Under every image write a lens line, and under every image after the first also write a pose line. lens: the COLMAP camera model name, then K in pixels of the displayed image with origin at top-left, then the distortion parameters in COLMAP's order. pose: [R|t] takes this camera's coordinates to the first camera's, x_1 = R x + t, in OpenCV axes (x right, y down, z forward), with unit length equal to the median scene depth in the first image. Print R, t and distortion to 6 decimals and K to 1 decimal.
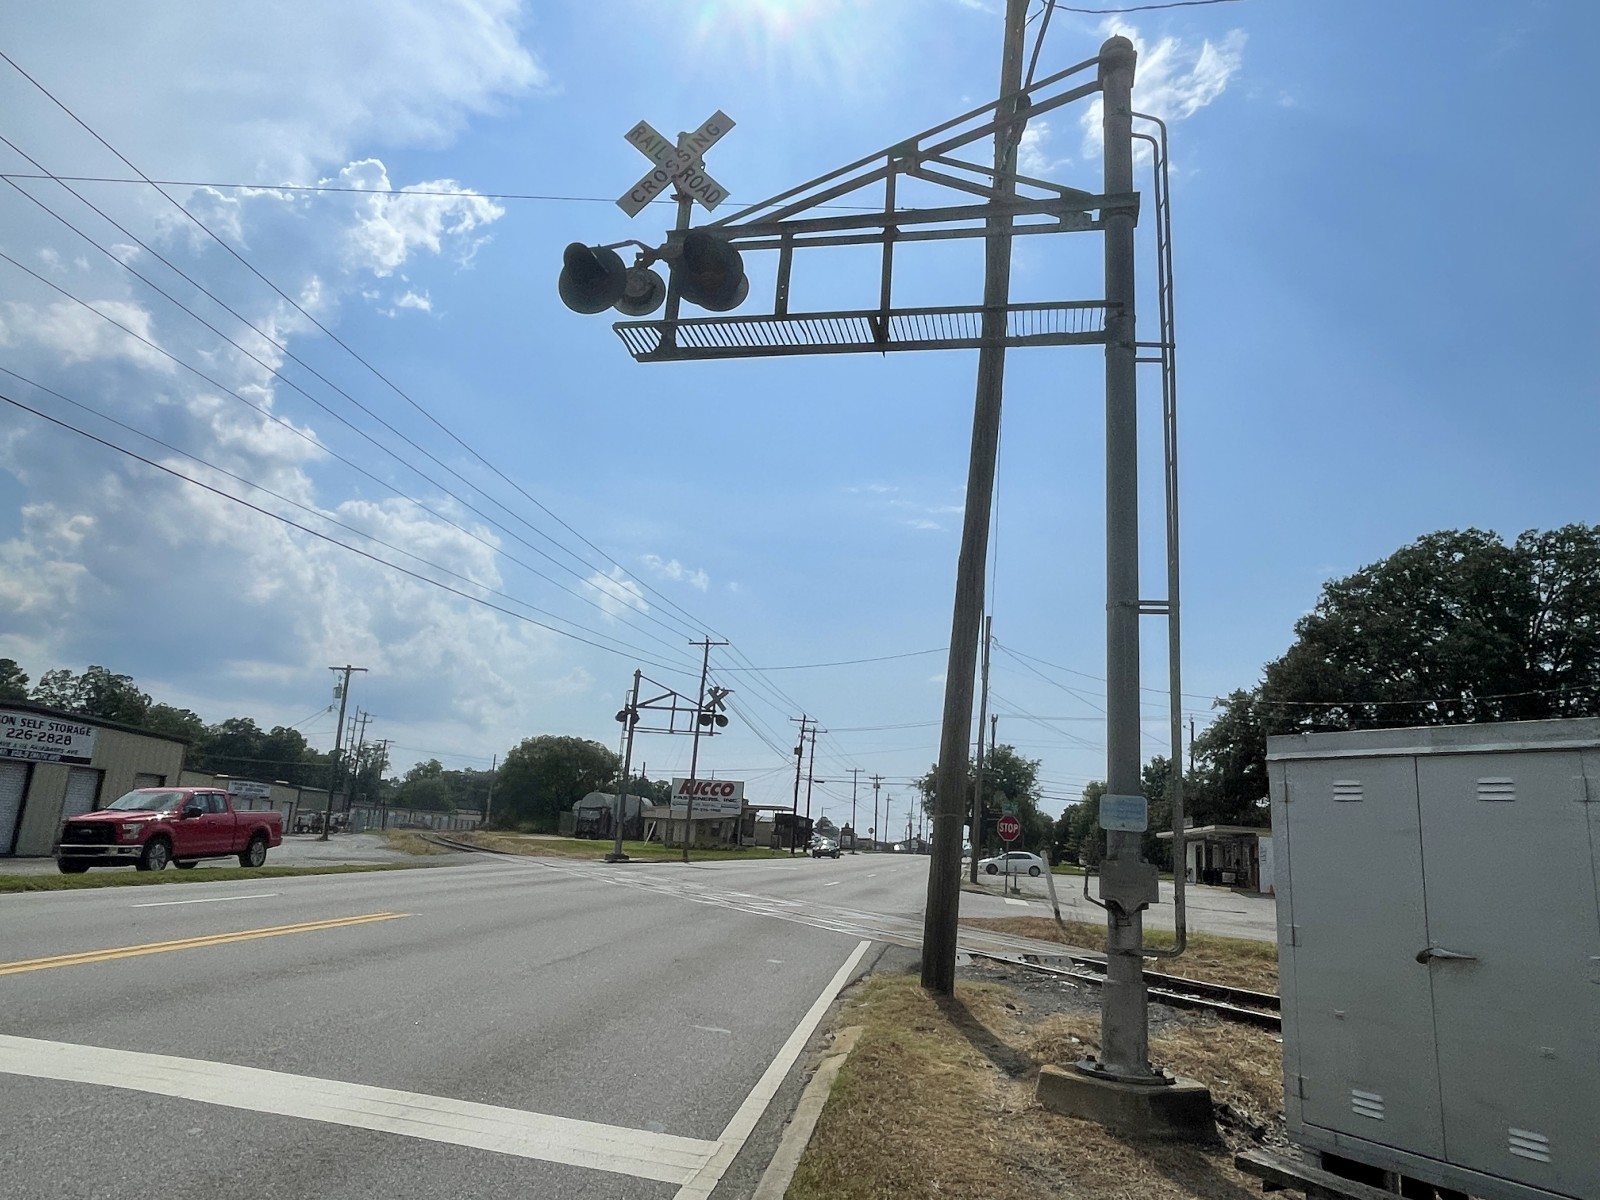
lens RADIAL K [[1086.9, 0, 803.6], [0, 1086.9, 598.5], [0, 0, 1]] dist [0.007704, -0.009701]
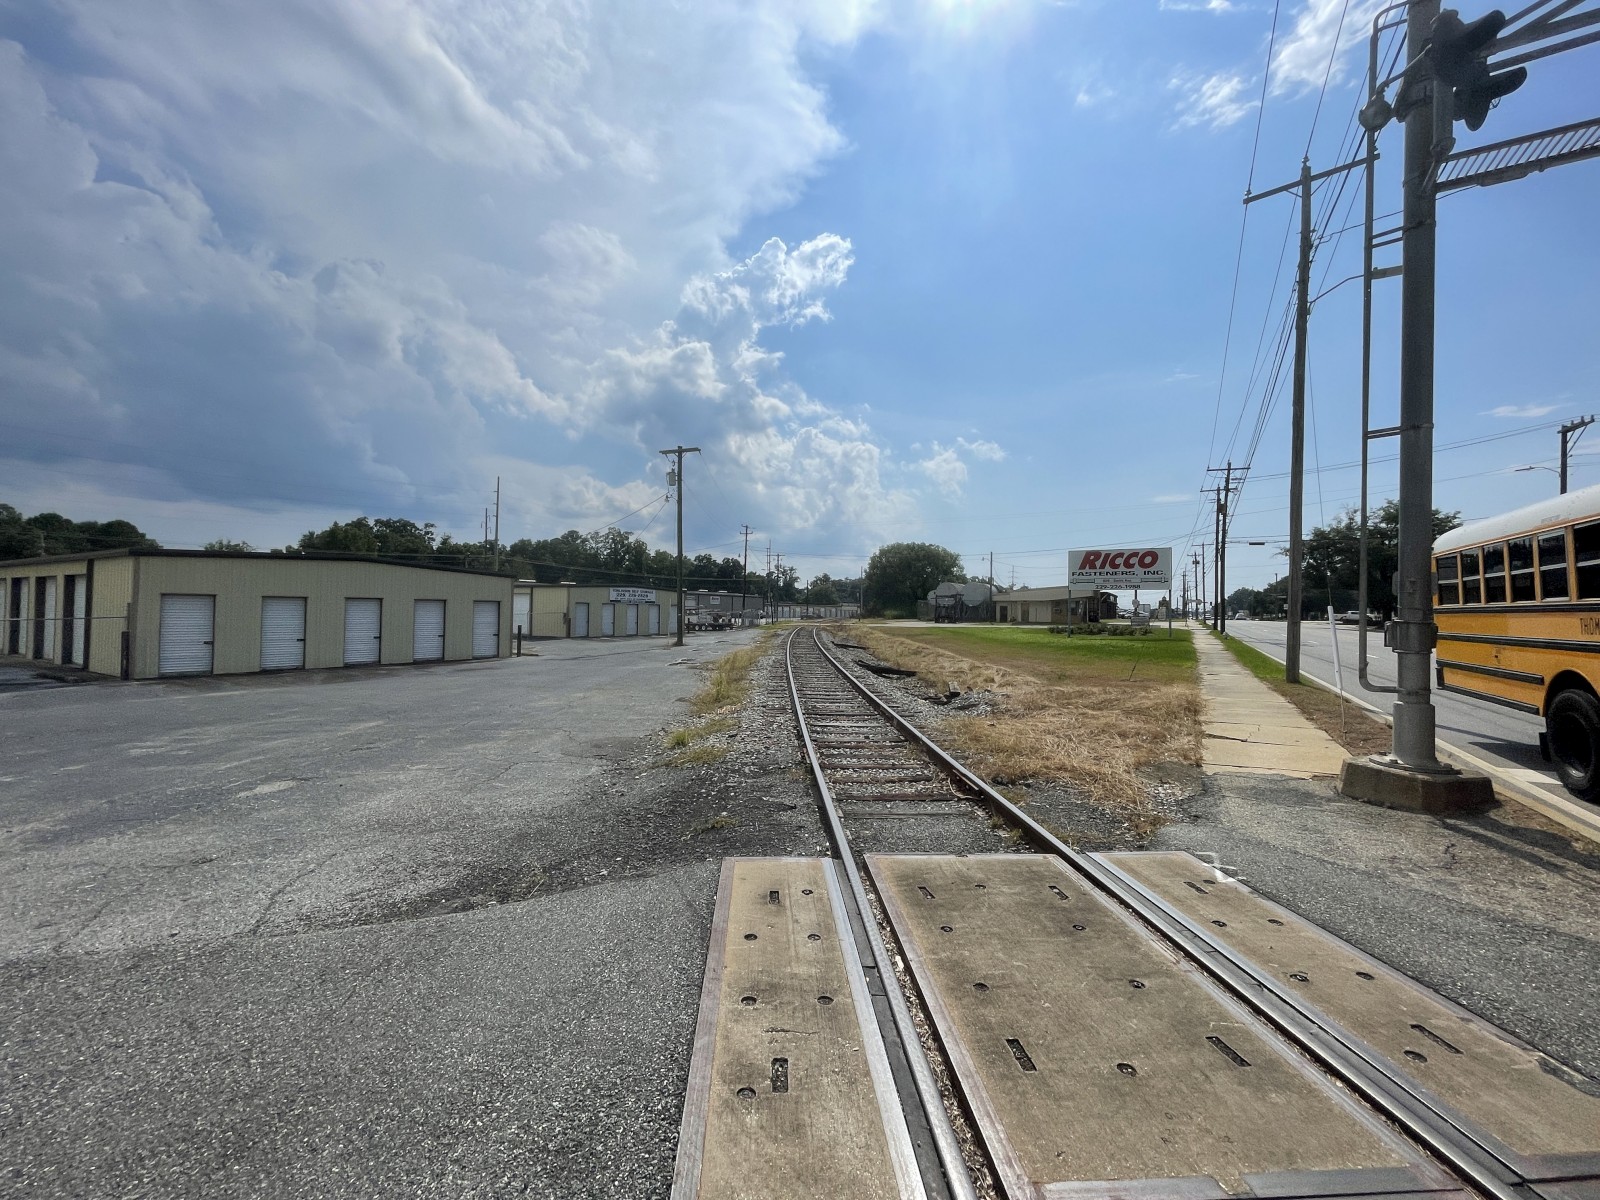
lens RADIAL K [[618.1, 0, 804.2], [0, 618.1, 607.1], [0, 0, 1]] dist [-0.001737, -0.000197]
pose [[0.929836, -0.052622, -0.364192, -0.217268], [0.125367, 0.975813, 0.179085, 0.154525], [0.345959, -0.212177, 0.913944, 0.786596]]
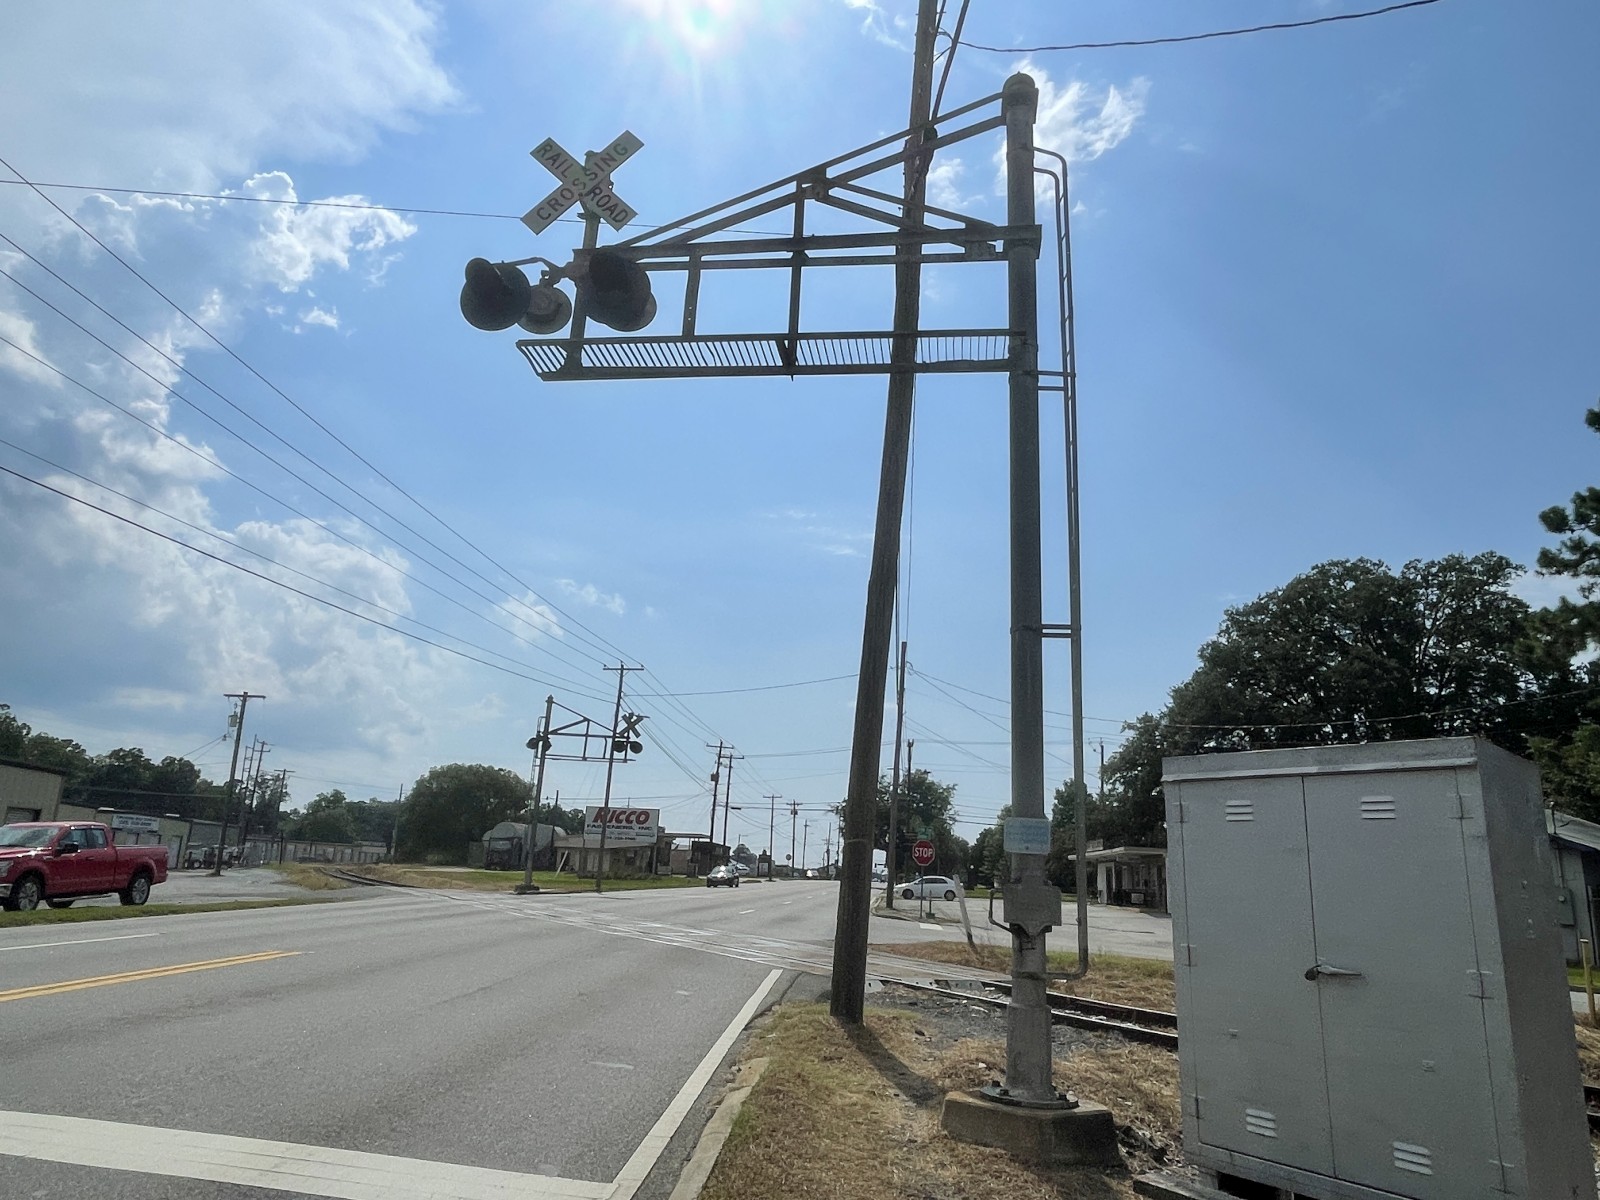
lens RADIAL K [[1086.9, 0, 807.8], [0, 1086.9, 596.8], [0, 0, 1]] dist [0.007704, -0.009701]
pose [[0.996932, 0.004030, 0.078164, 0.002289], [-0.002065, 0.999680, -0.025206, 0.000388], [-0.078241, 0.024967, 0.996622, 0.001621]]
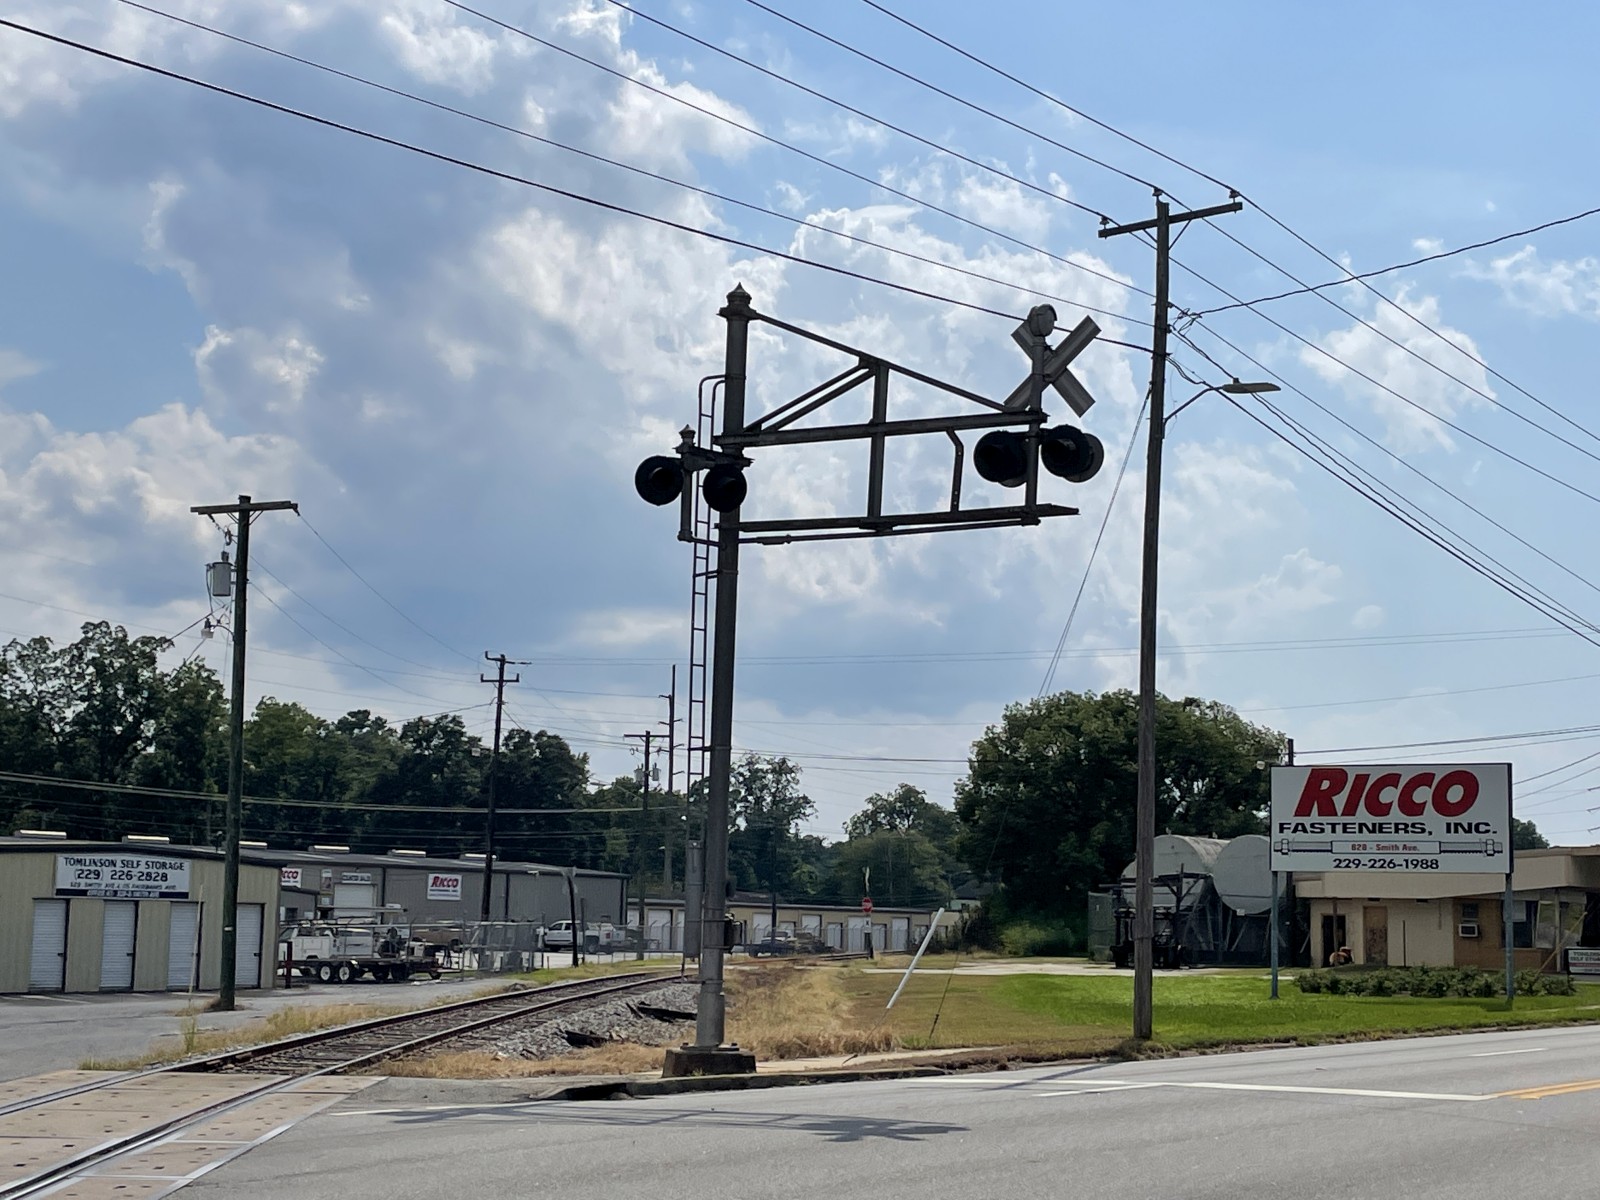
lens RADIAL K [[2564.4, 0, 818.0], [0, 2564.4, 654.8], [0, 0, 1]] dist [0.148324, 0.000000]
pose [[0.917520, -0.084816, -0.388540, 0.073940], [0.123455, 0.989471, 0.075537, 0.100035], [0.378043, -0.117274, 0.918330, 0.457010]]
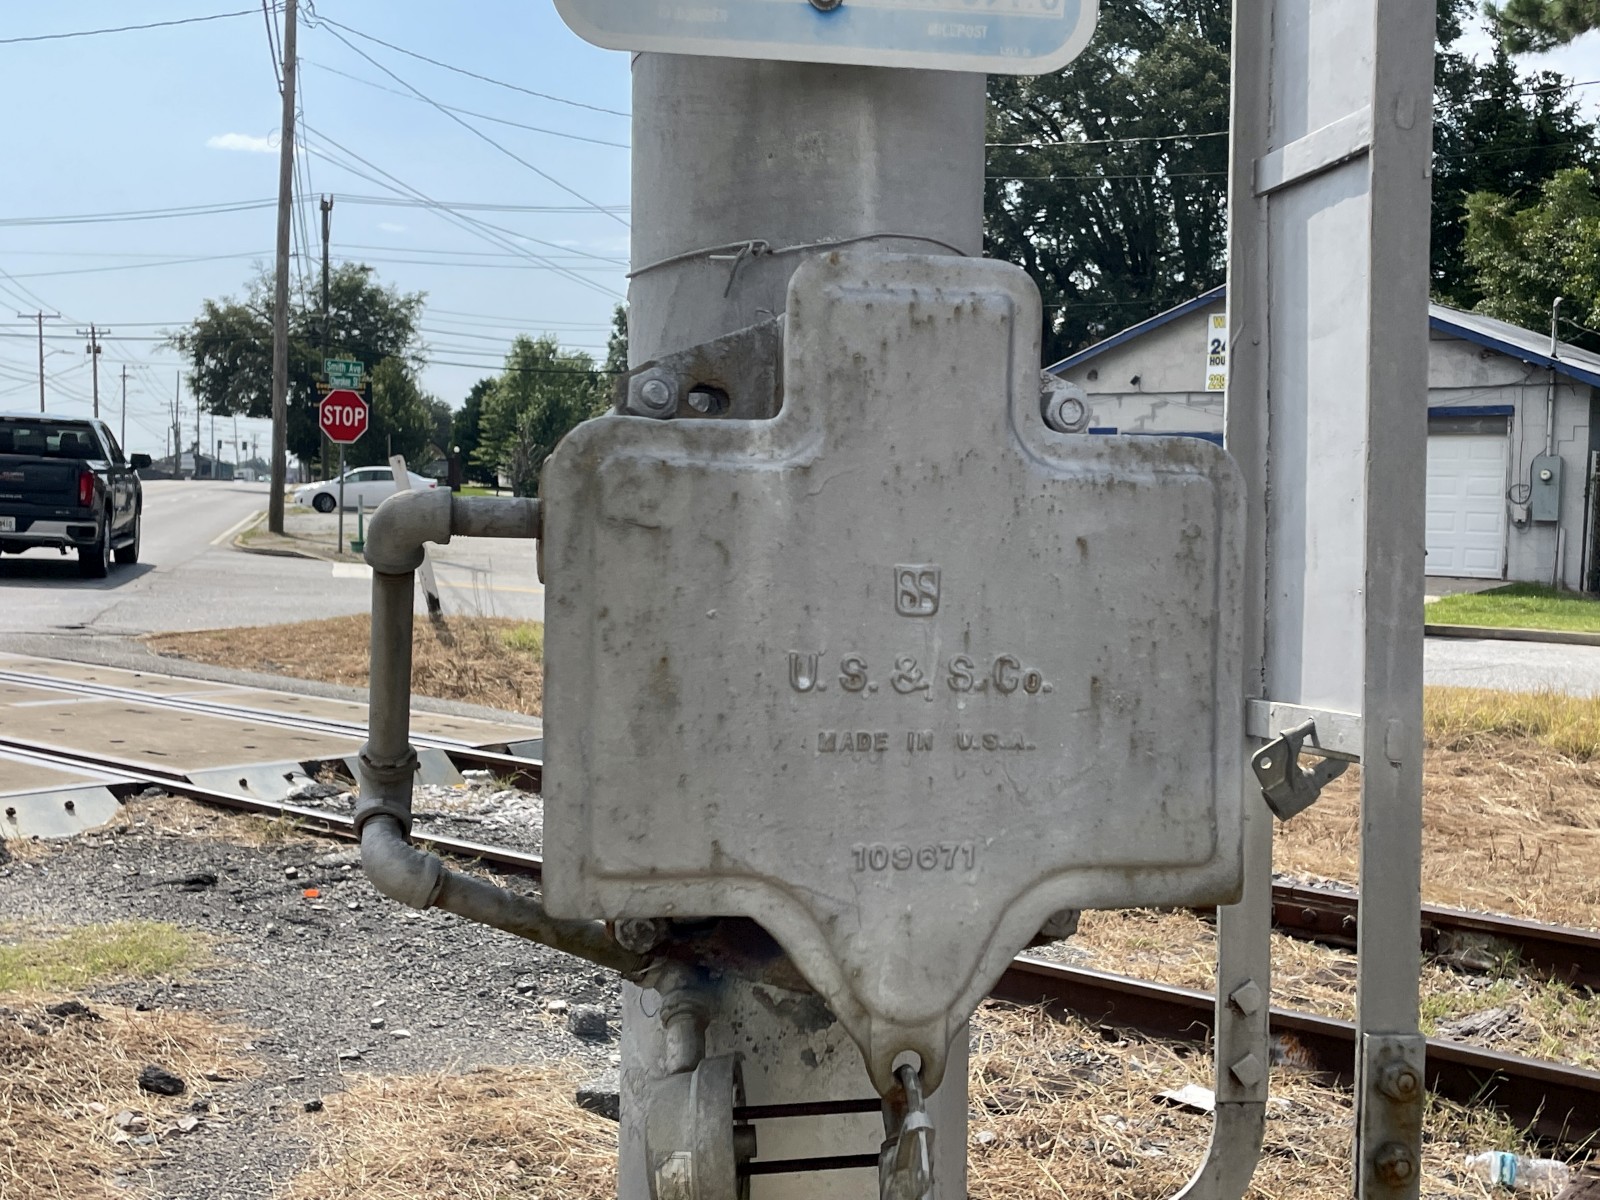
lens RADIAL K [[1933.9, 0, 809.9], [0, 1933.9, 598.8], [0, 0, 1]] dist [0.115788, 0.000000]
pose [[0.920437, -0.064147, 0.385592, 0.031930], [-0.050866, 0.958400, 0.280861, 0.029086], [-0.387568, -0.278128, 0.878883, 0.117292]]
